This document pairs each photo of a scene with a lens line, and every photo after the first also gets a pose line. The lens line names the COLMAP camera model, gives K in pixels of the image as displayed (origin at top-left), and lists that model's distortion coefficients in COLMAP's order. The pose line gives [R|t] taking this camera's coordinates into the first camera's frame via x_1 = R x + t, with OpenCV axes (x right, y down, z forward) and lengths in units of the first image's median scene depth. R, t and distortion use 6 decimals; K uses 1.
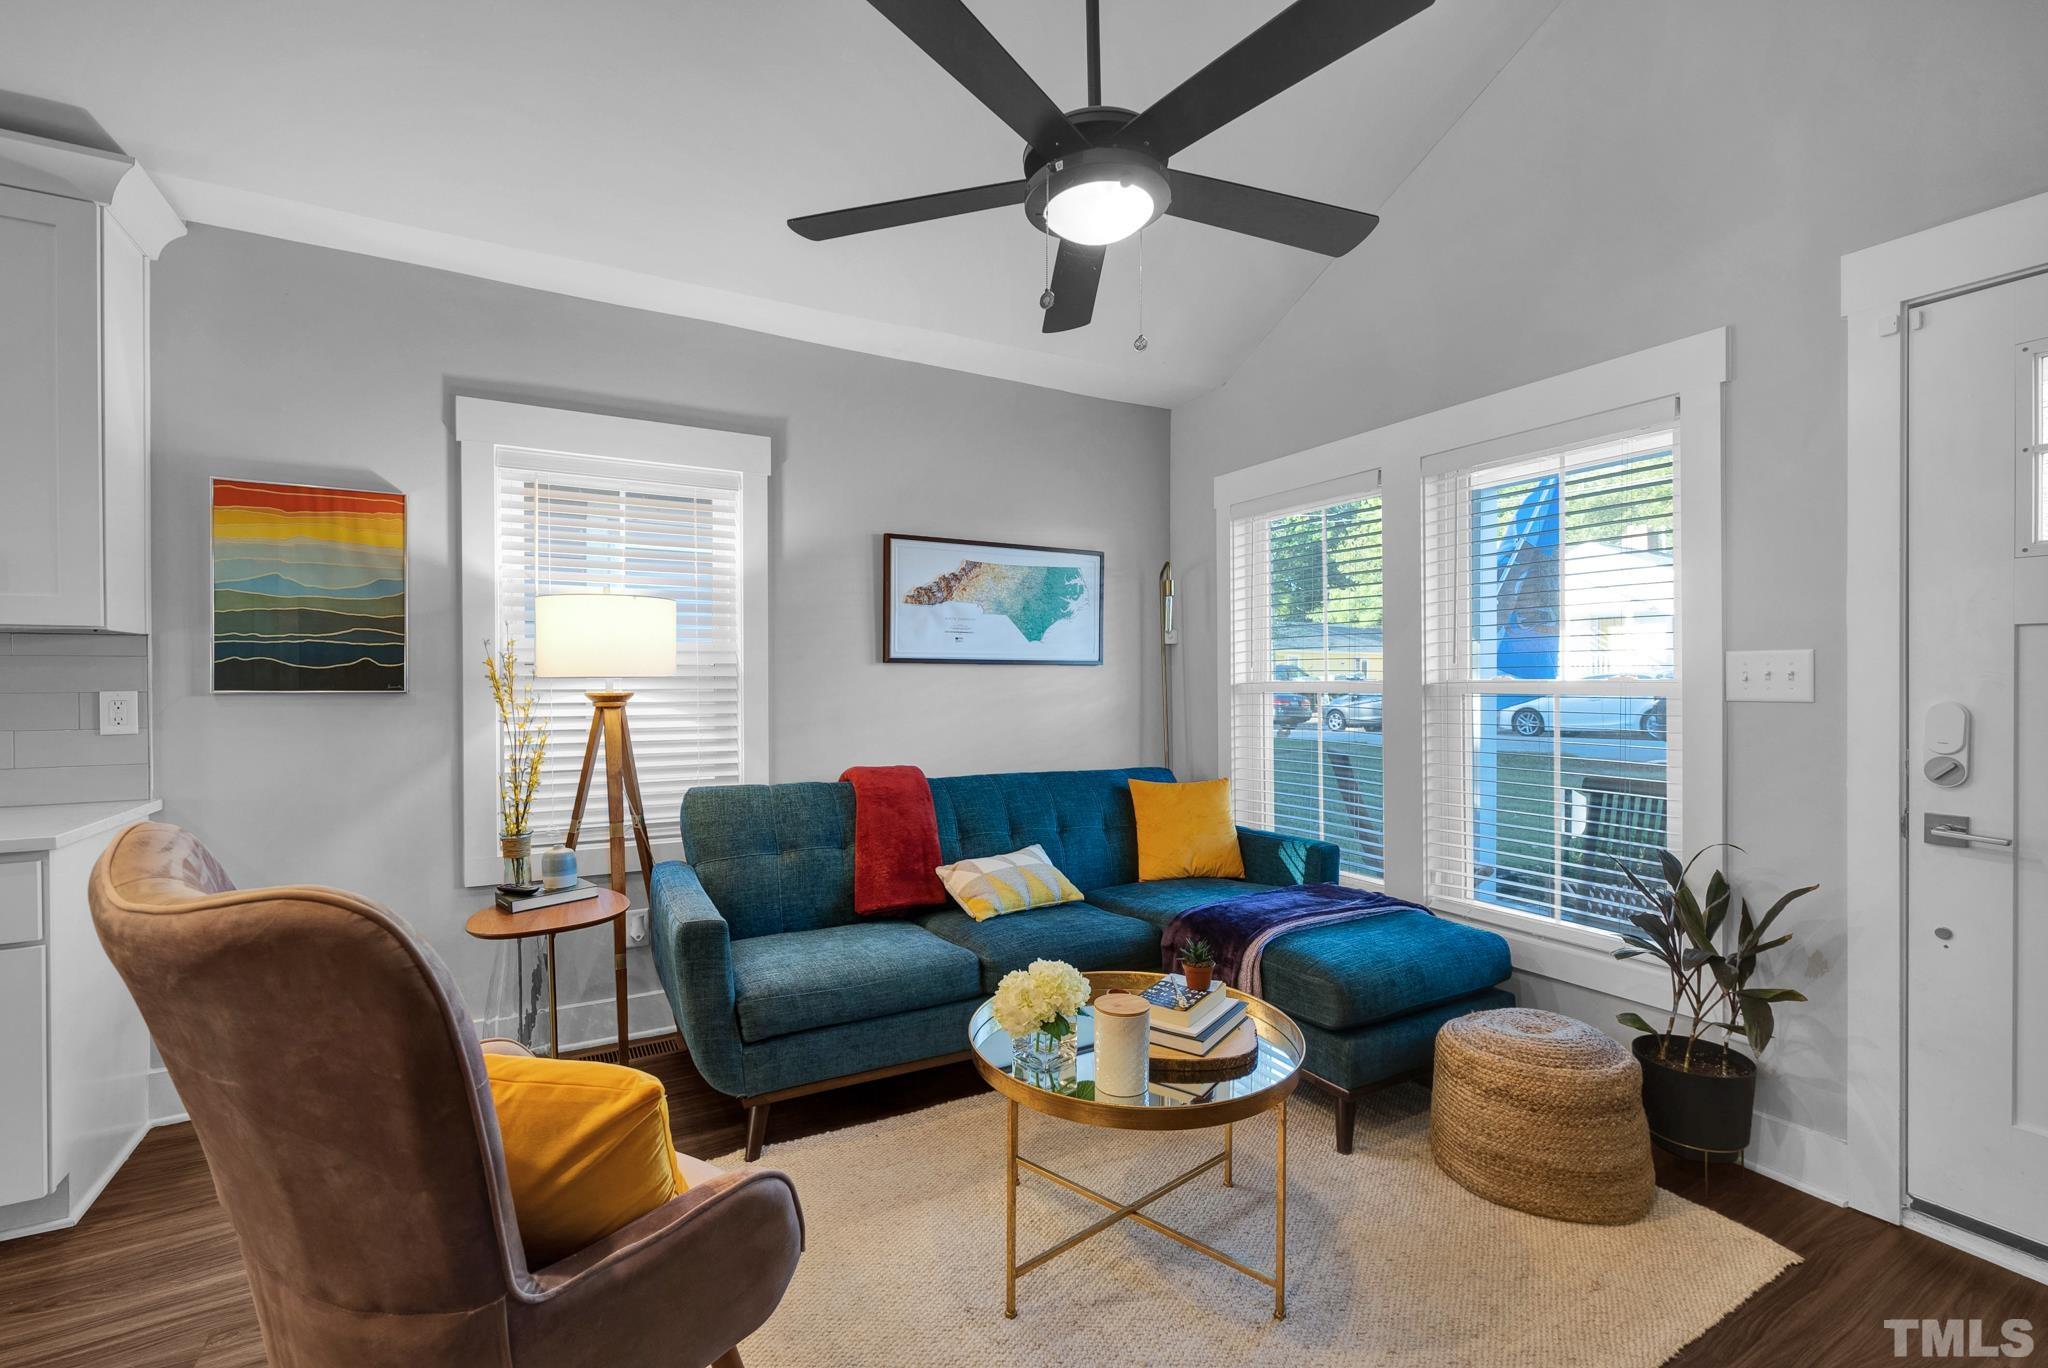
lens RADIAL K [[874.5, 0, 1016.8], [0, 874.5, 685.4], [0, 0, 1]] dist [0.003008, -0.000176]
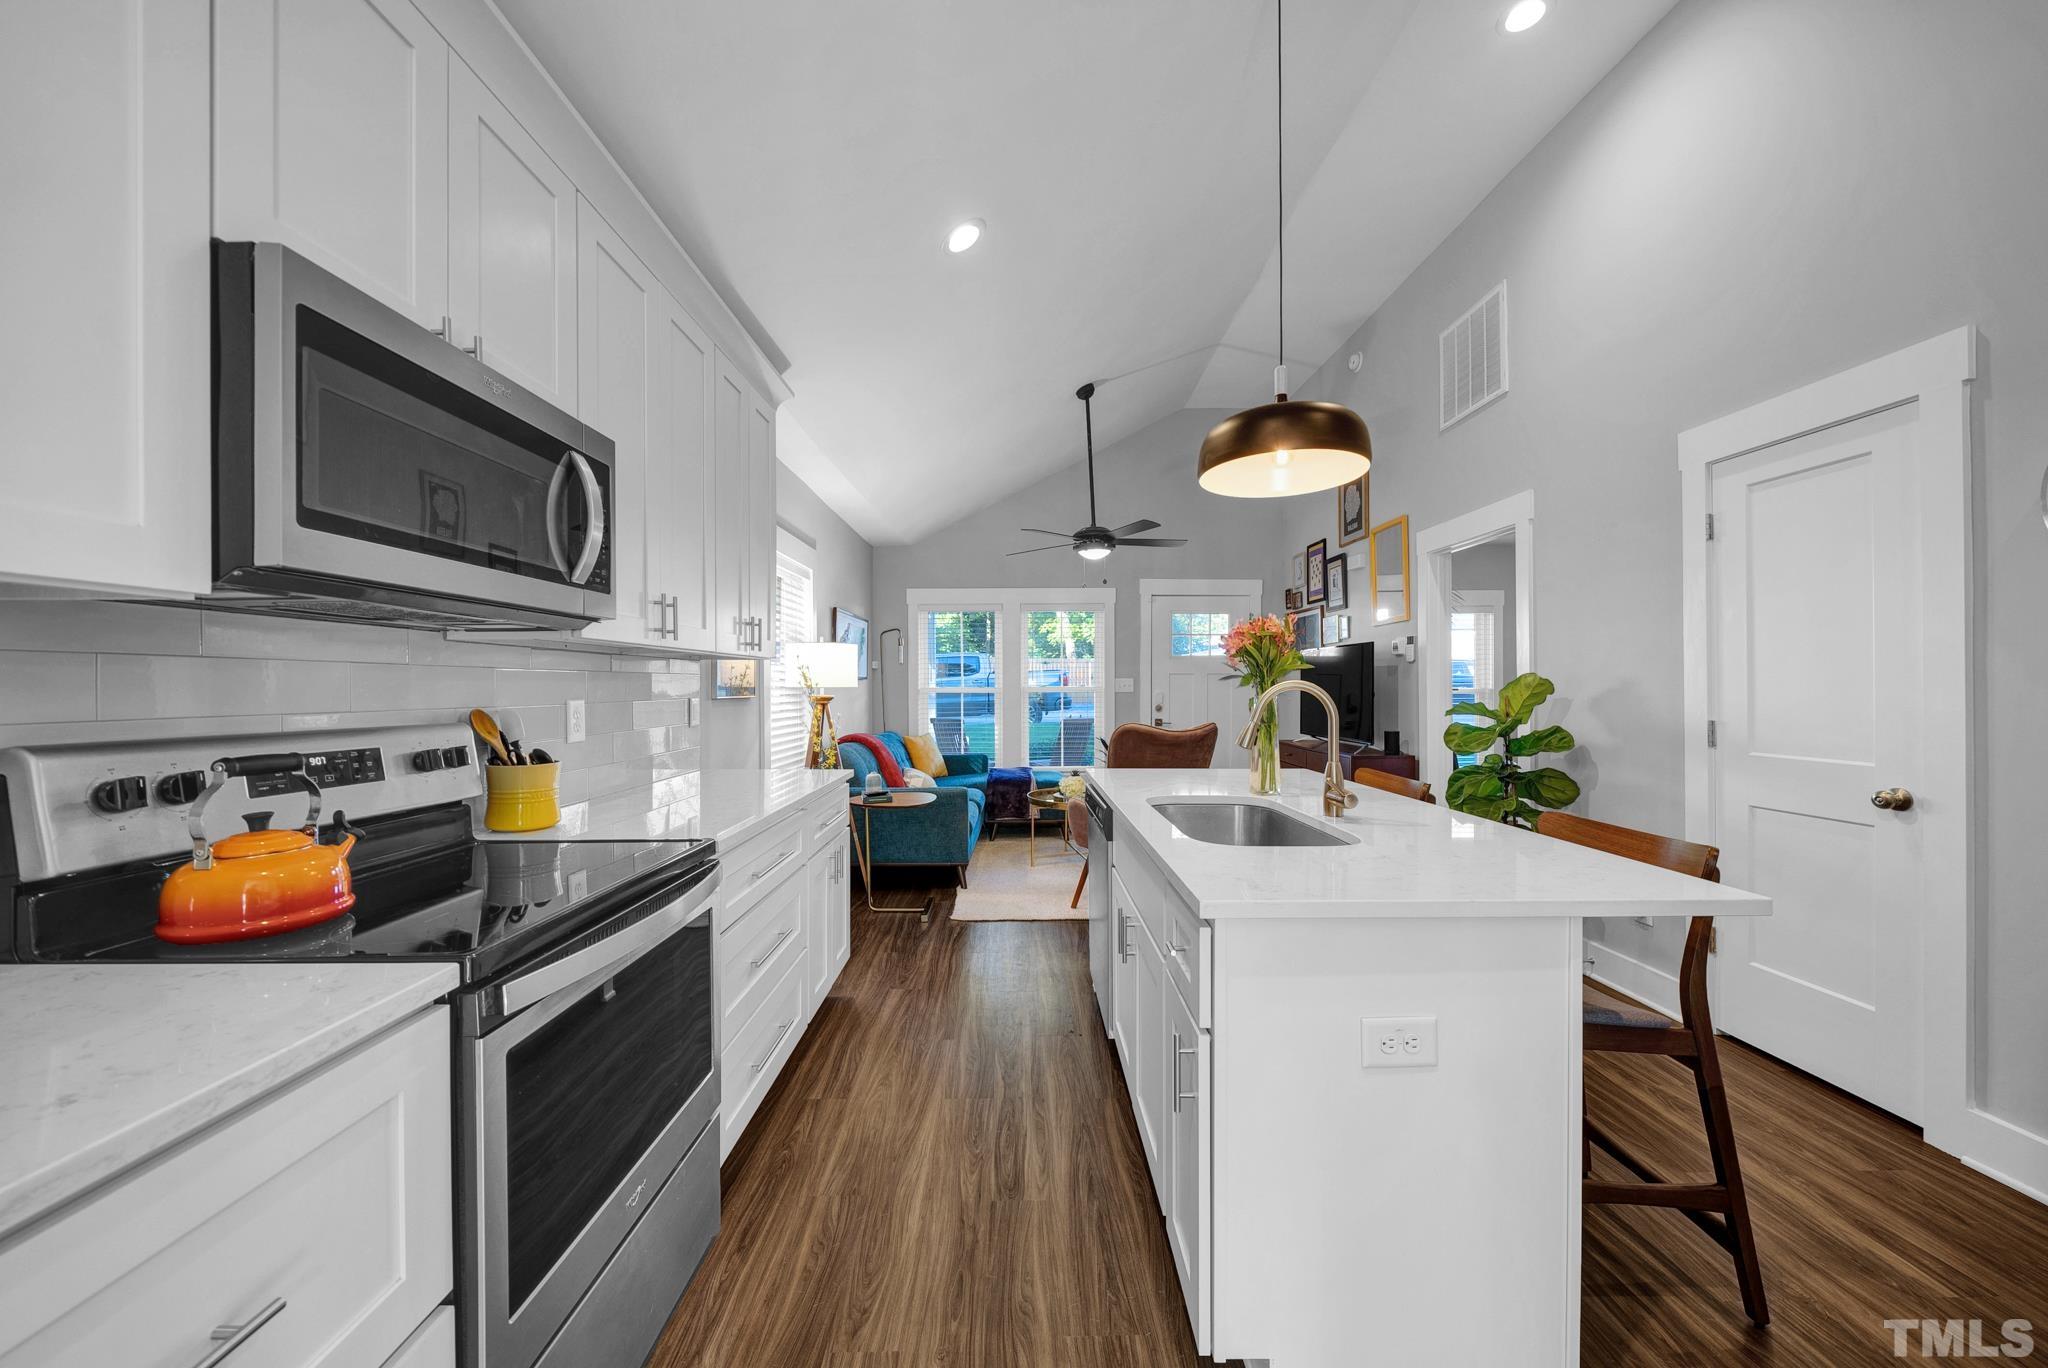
lens RADIAL K [[725.9, 0, 1023.9], [0, 725.9, 682.5], [0, 0, 1]] dist [-0.005656, -0.000088]
pose [[0.481839, 0.002389, 0.876256, -1.827375], [0.008478, 0.999937, -0.007389, -0.003774], [-0.876219, 0.010989, 0.481789, -0.091525]]
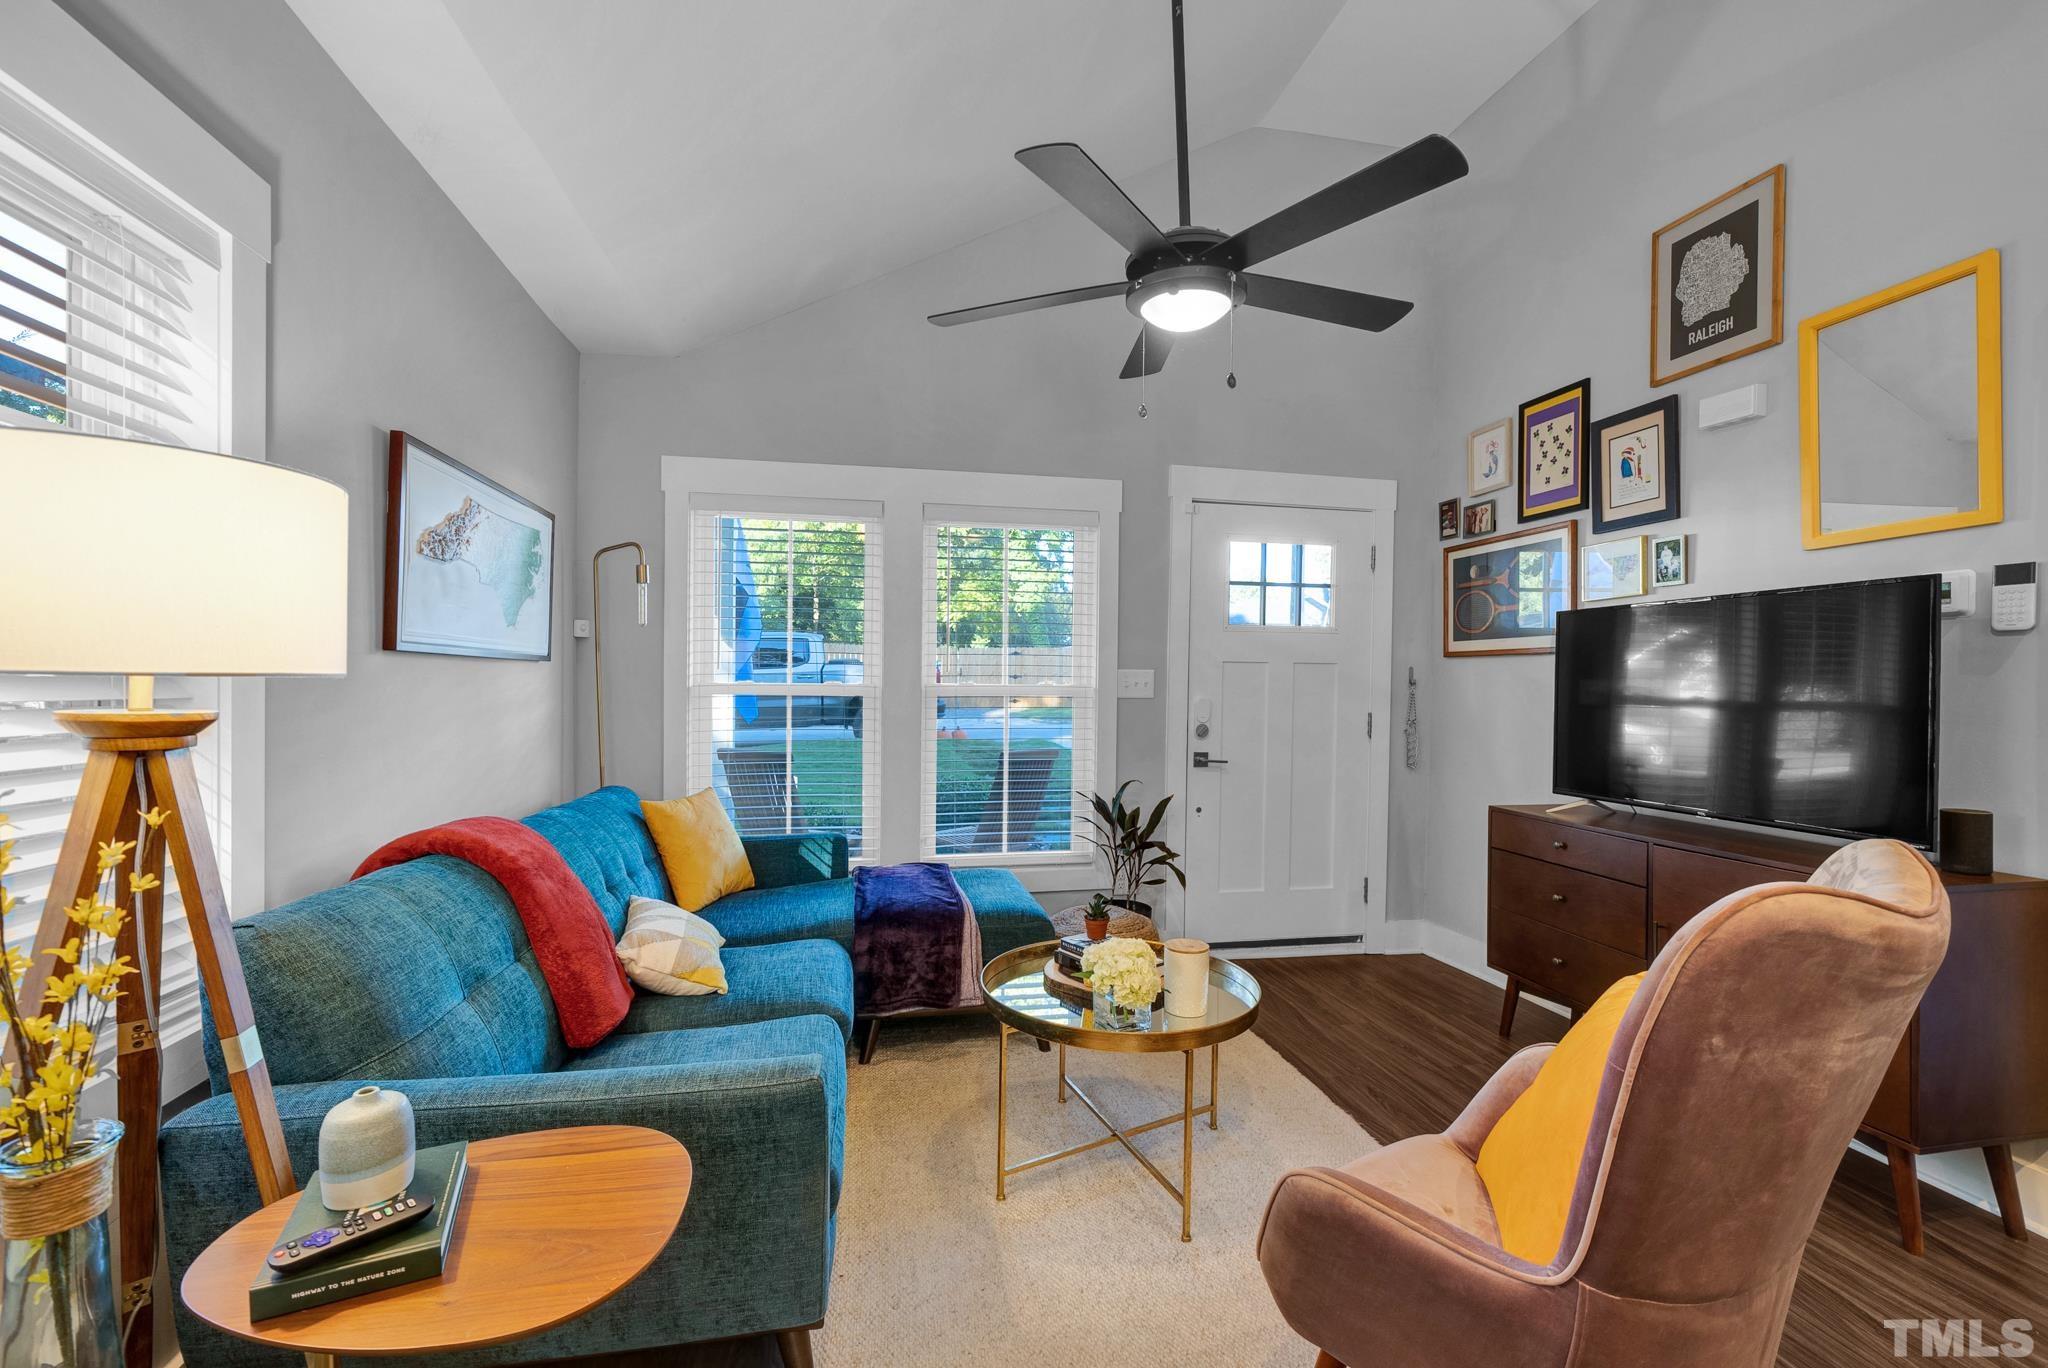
lens RADIAL K [[874.5, 0, 1023.4], [0, 874.5, 680.2], [0, 0, 1]] dist [0.003008, -0.000176]
pose [[0.316141, 0.008099, 0.948678, -0.819585], [-0.002785, 0.999967, -0.007608, -0.003639], [-0.948708, -0.000237, 0.316153, 0.591836]]
